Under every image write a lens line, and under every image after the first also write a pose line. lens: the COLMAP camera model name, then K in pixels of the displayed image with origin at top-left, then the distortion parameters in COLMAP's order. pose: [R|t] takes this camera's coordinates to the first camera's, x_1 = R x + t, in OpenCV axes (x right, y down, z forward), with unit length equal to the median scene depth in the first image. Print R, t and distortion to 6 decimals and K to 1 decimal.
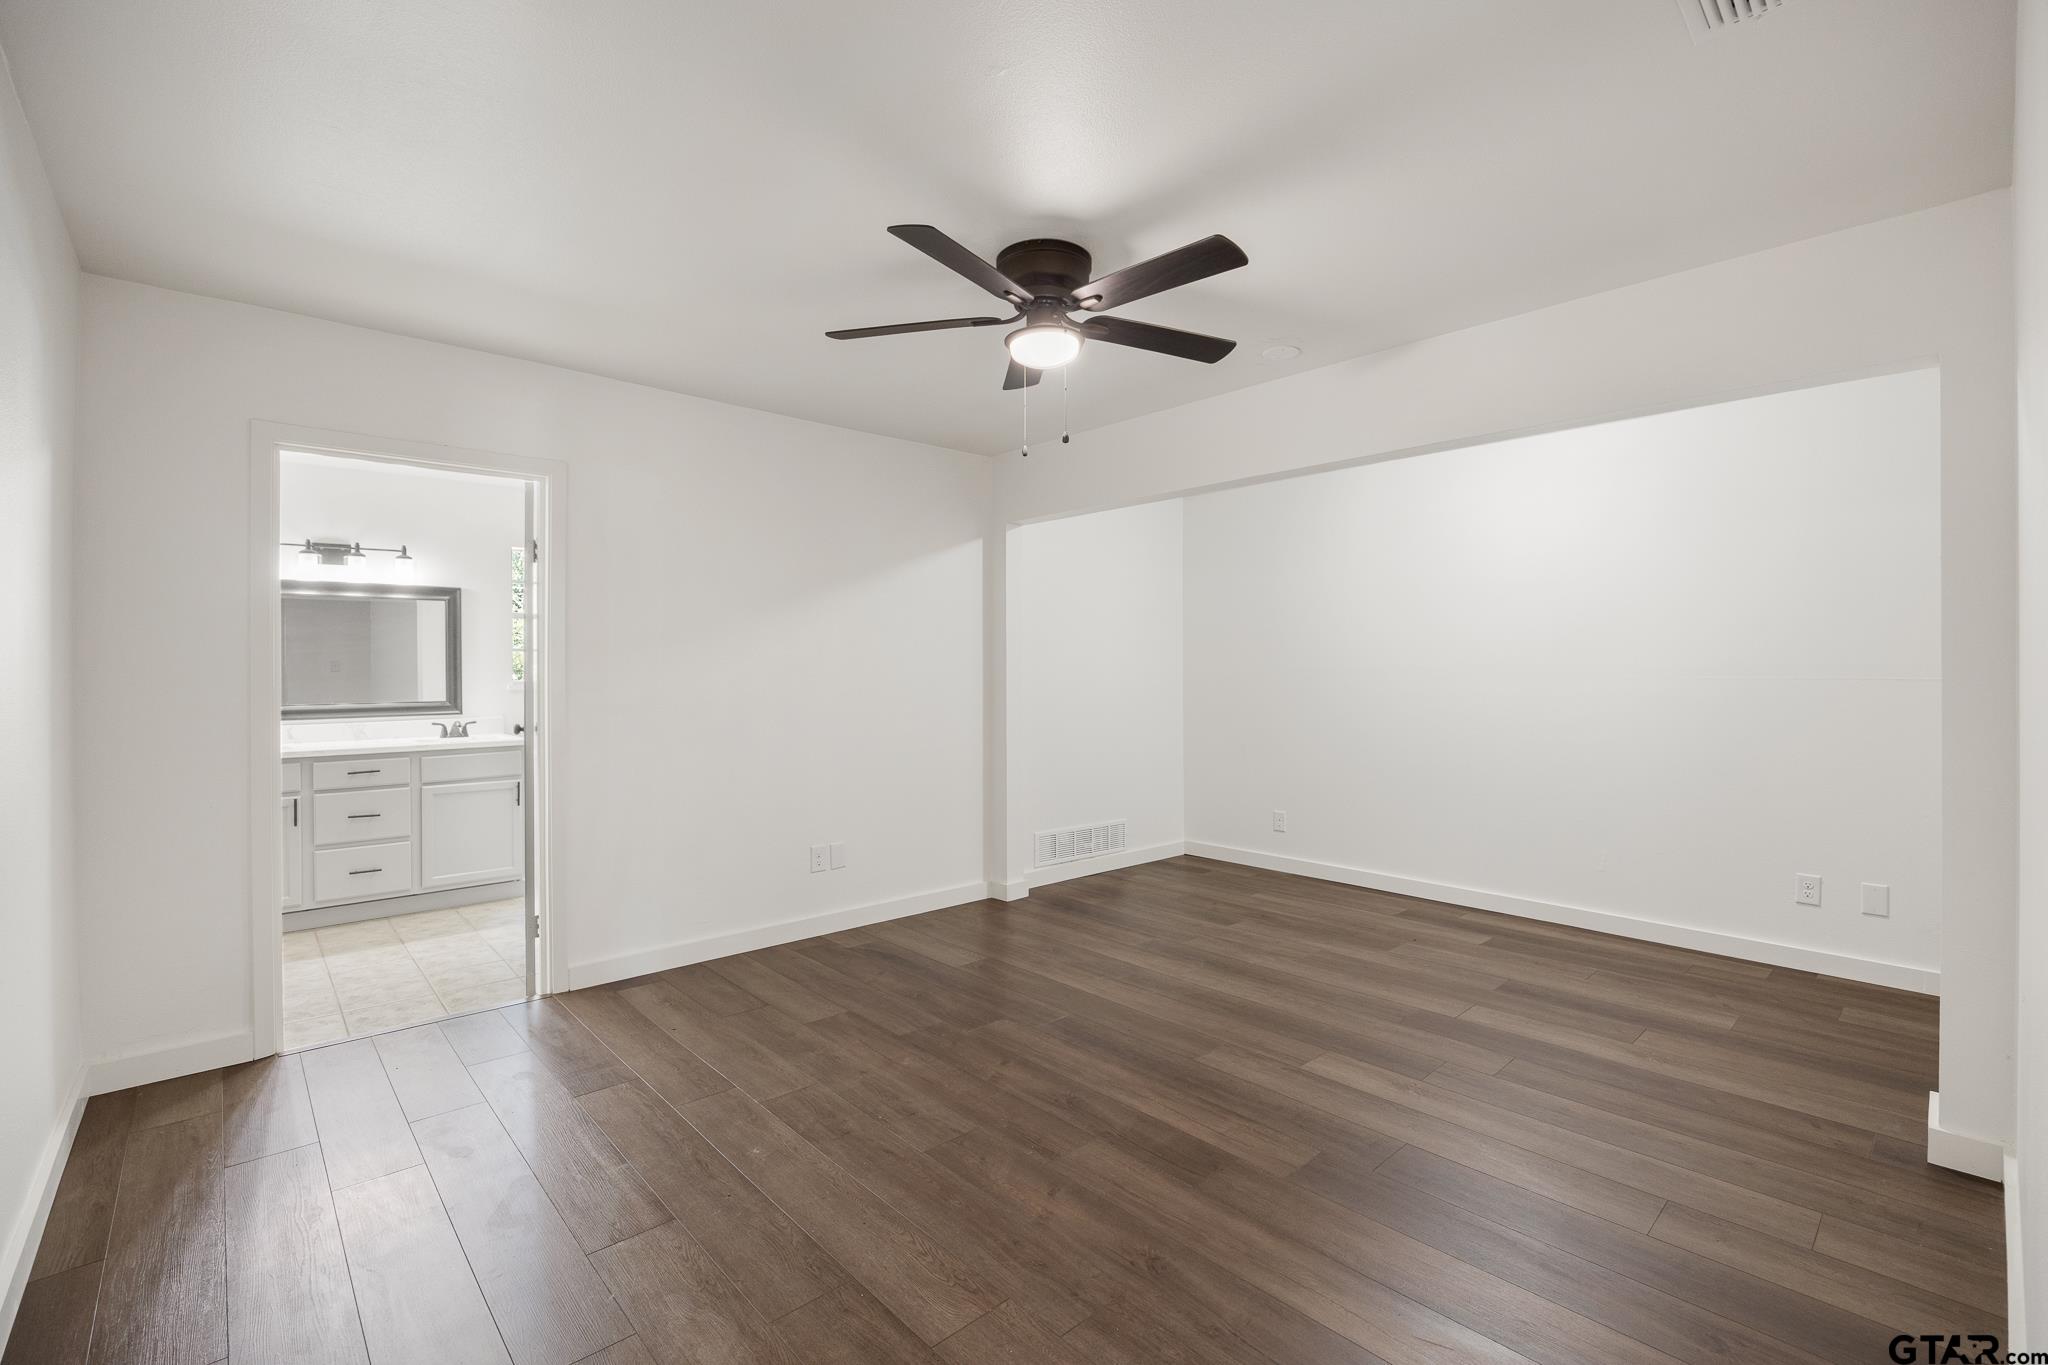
lens RADIAL K [[876.7, 0, 1030.2], [0, 876.7, 666.4], [0, 0, 1]] dist [-0.009906, -0.000173]
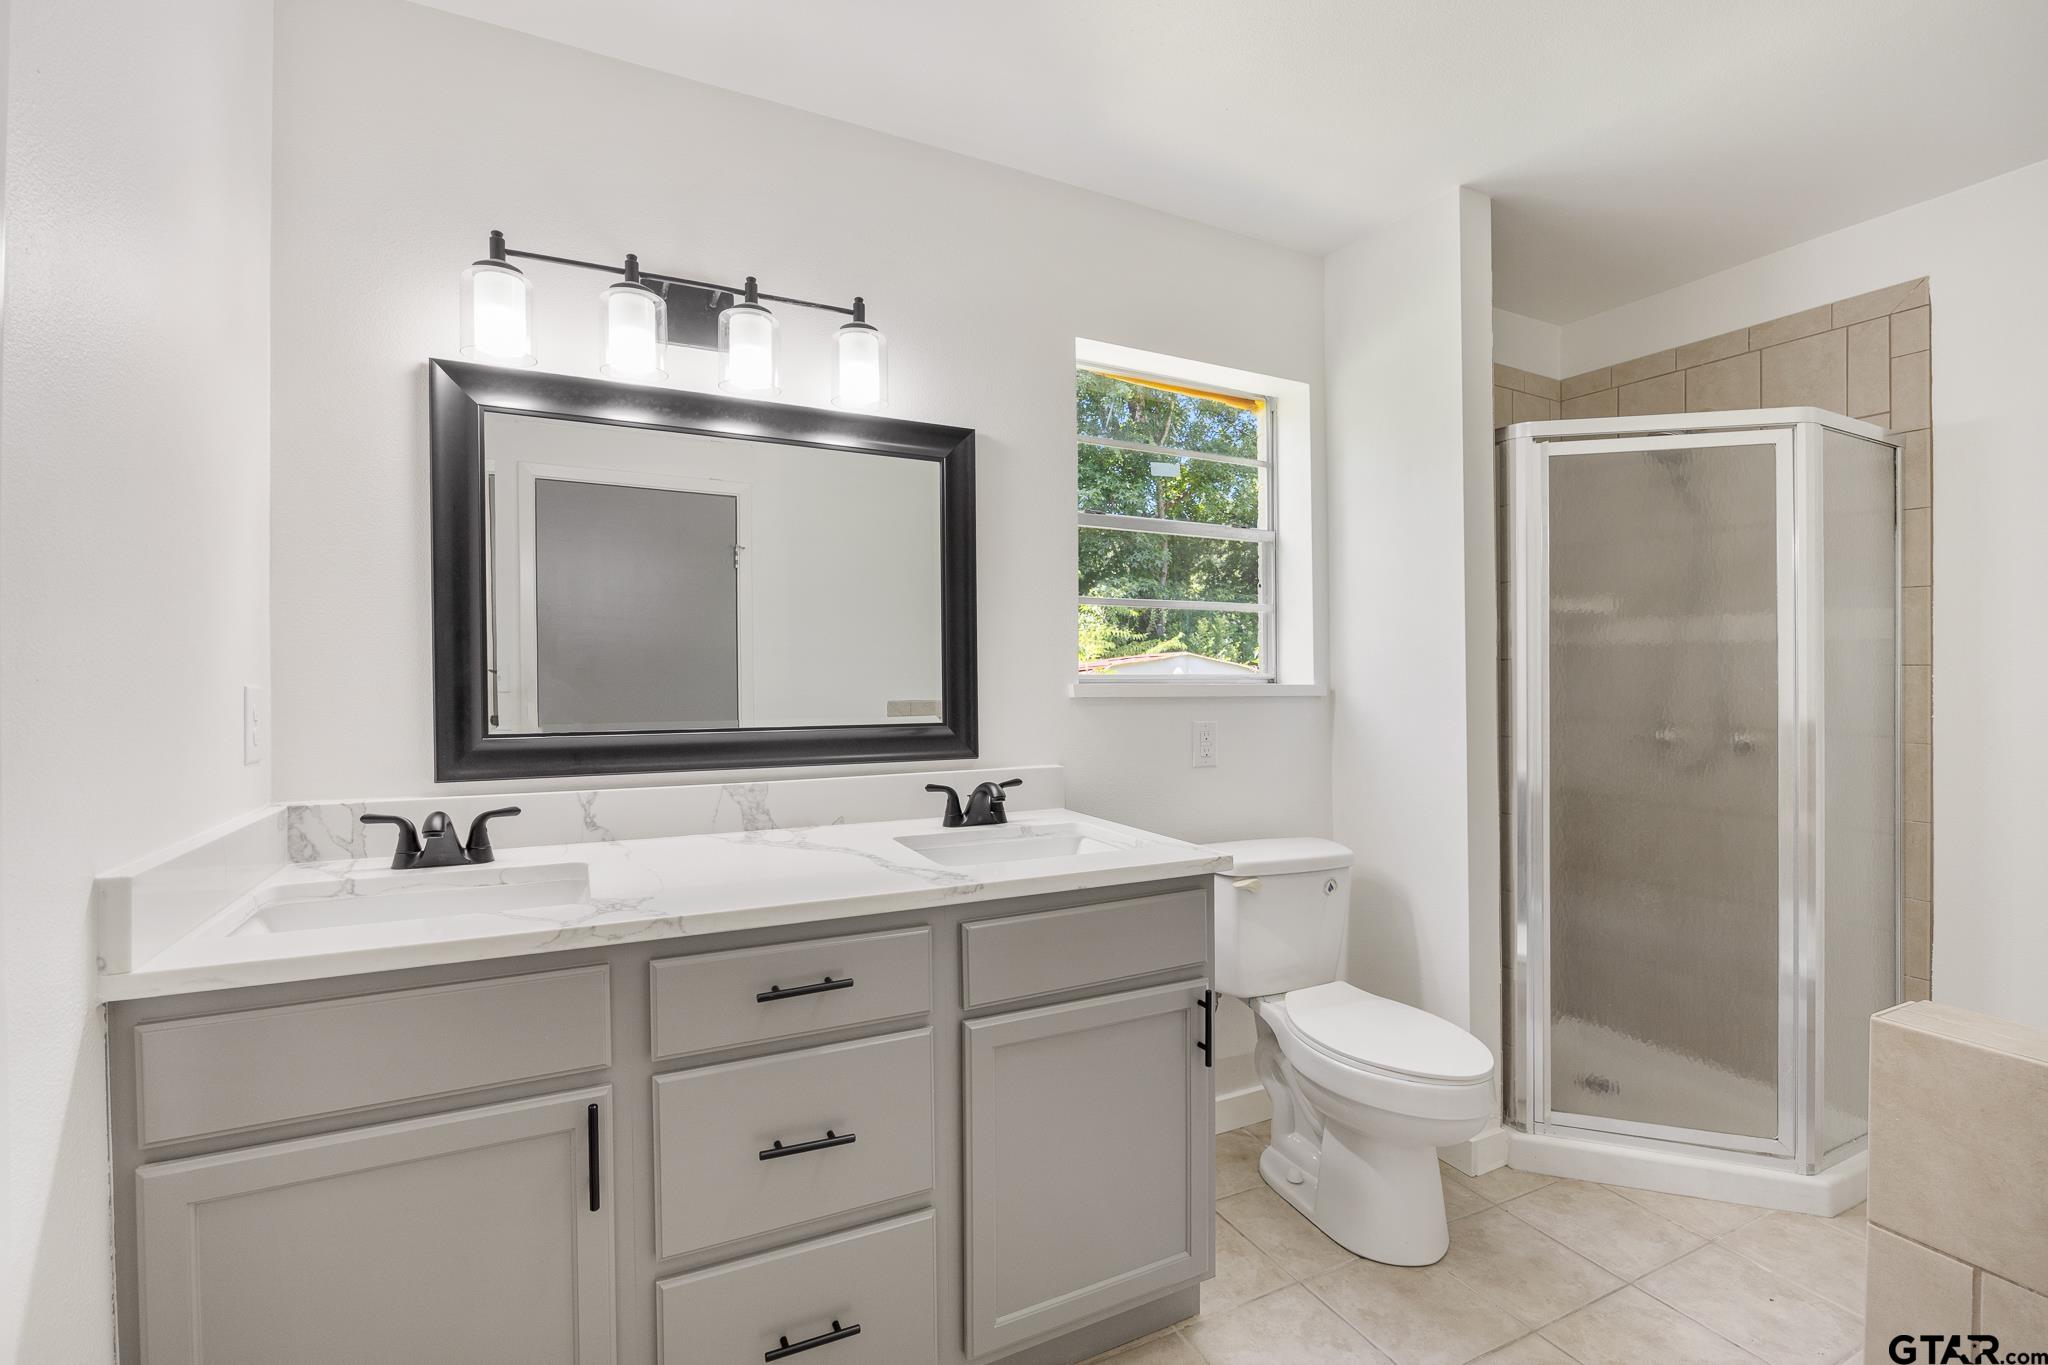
lens RADIAL K [[894.8, 0, 1033.3], [0, 894.8, 694.7], [0, 0, 1]] dist [-0.001982, -0.000059]
pose [[0.958136, 0.003134, -0.286298, -0.380574], [0.003365, 0.999748, 0.022204, 0.013319], [0.286295, -0.022238, 0.957883, 0.464992]]
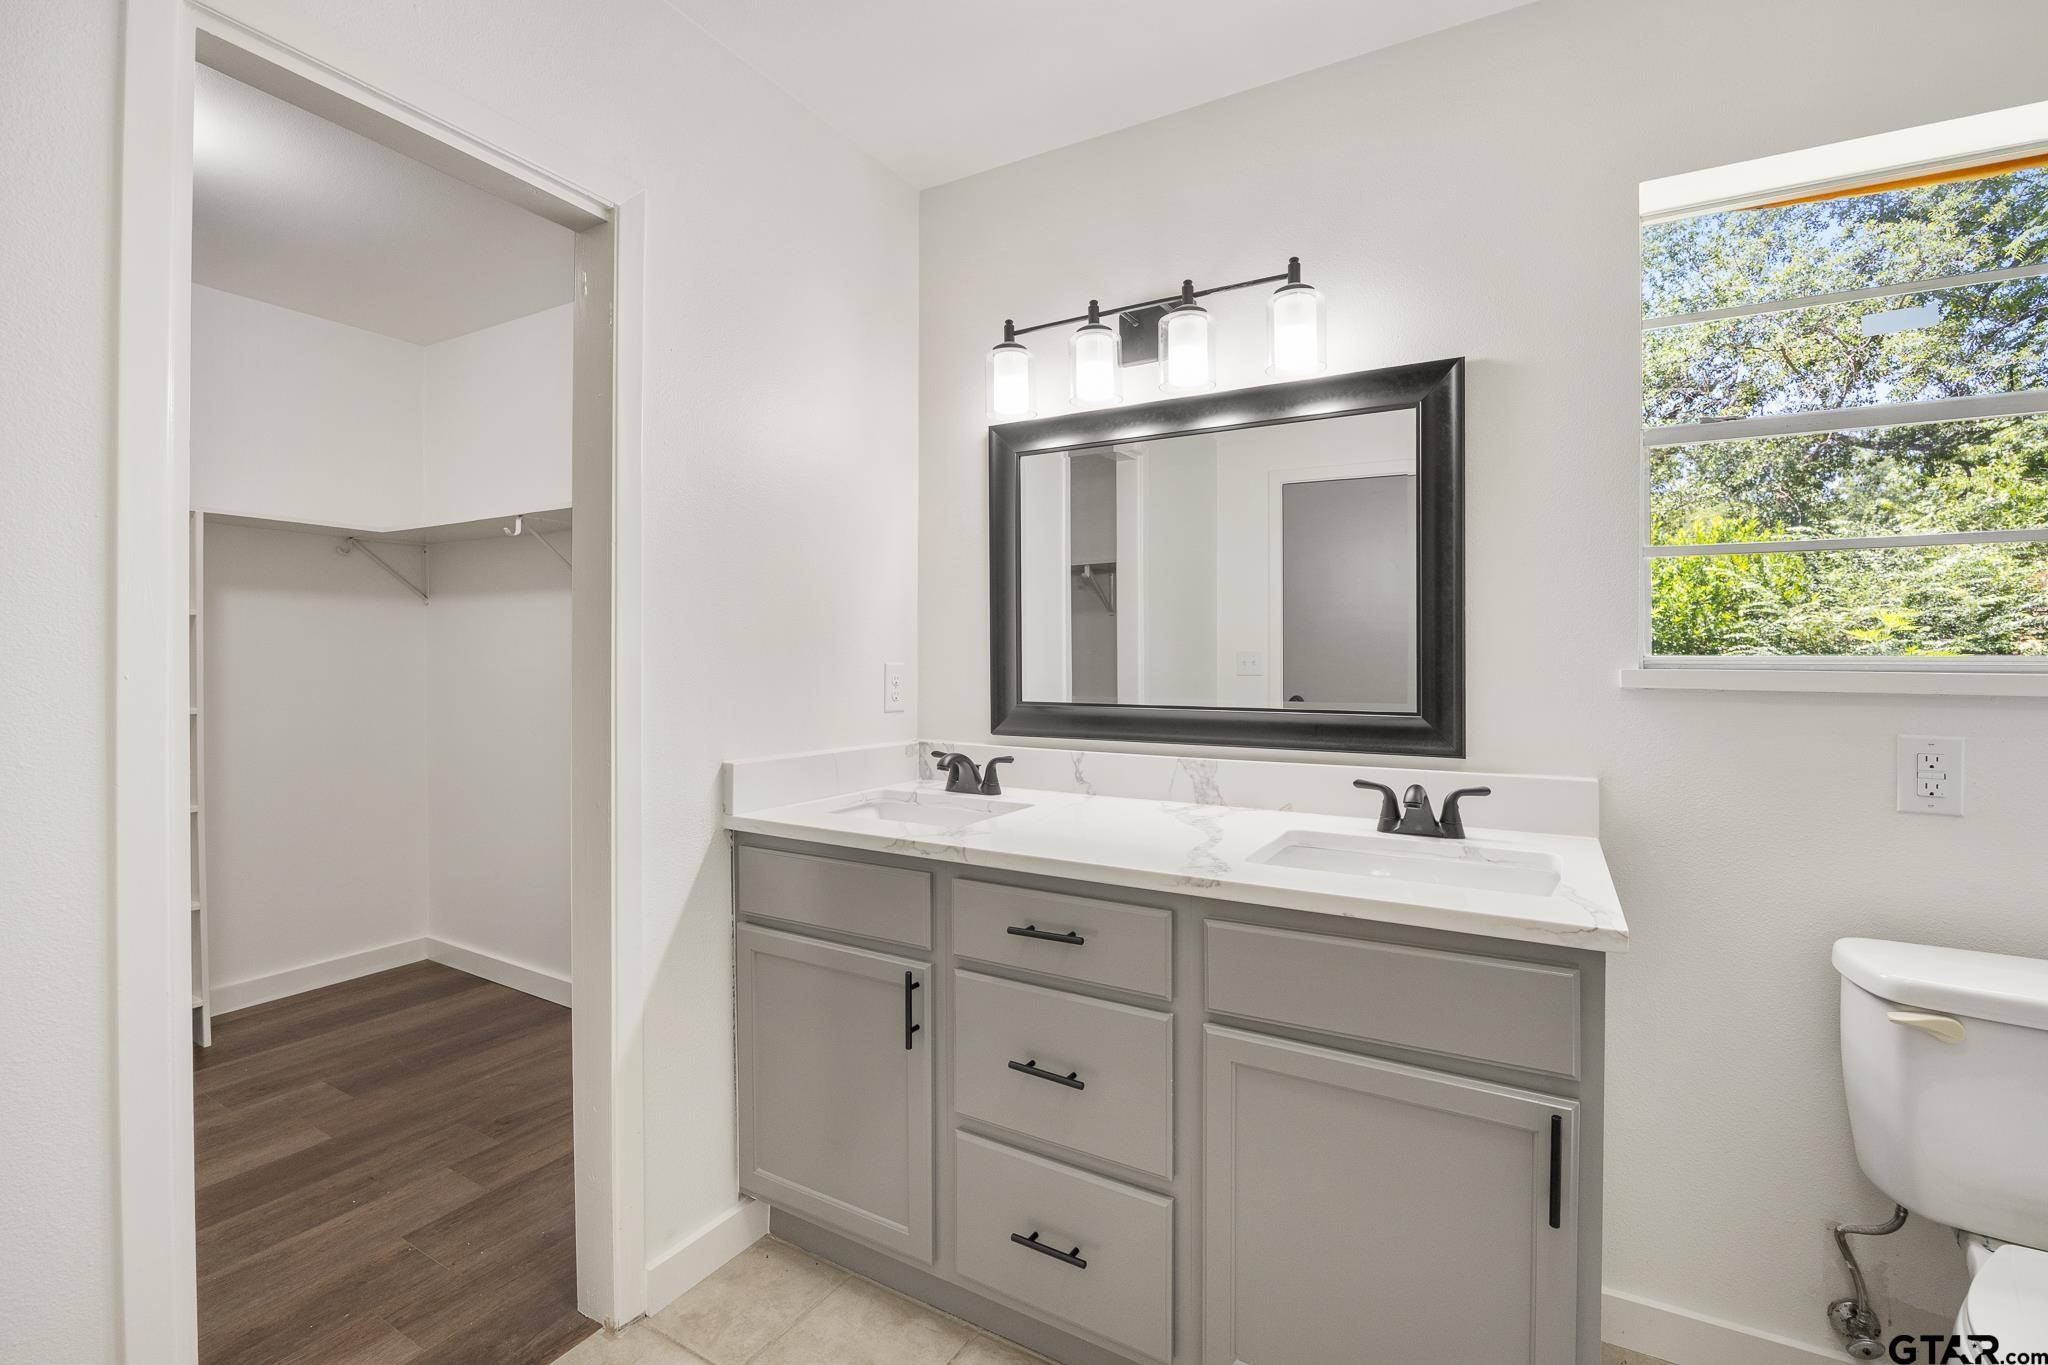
lens RADIAL K [[916.9, 0, 1024.0], [0, 916.9, 682.5], [0, 0, 1]] dist [-0.001457, -0.000274]
pose [[0.300915, 0.025042, -0.953322, -0.282374], [-0.000057, 0.999656, 0.026241, 0.013713], [0.953651, -0.007842, 0.300813, 0.554225]]
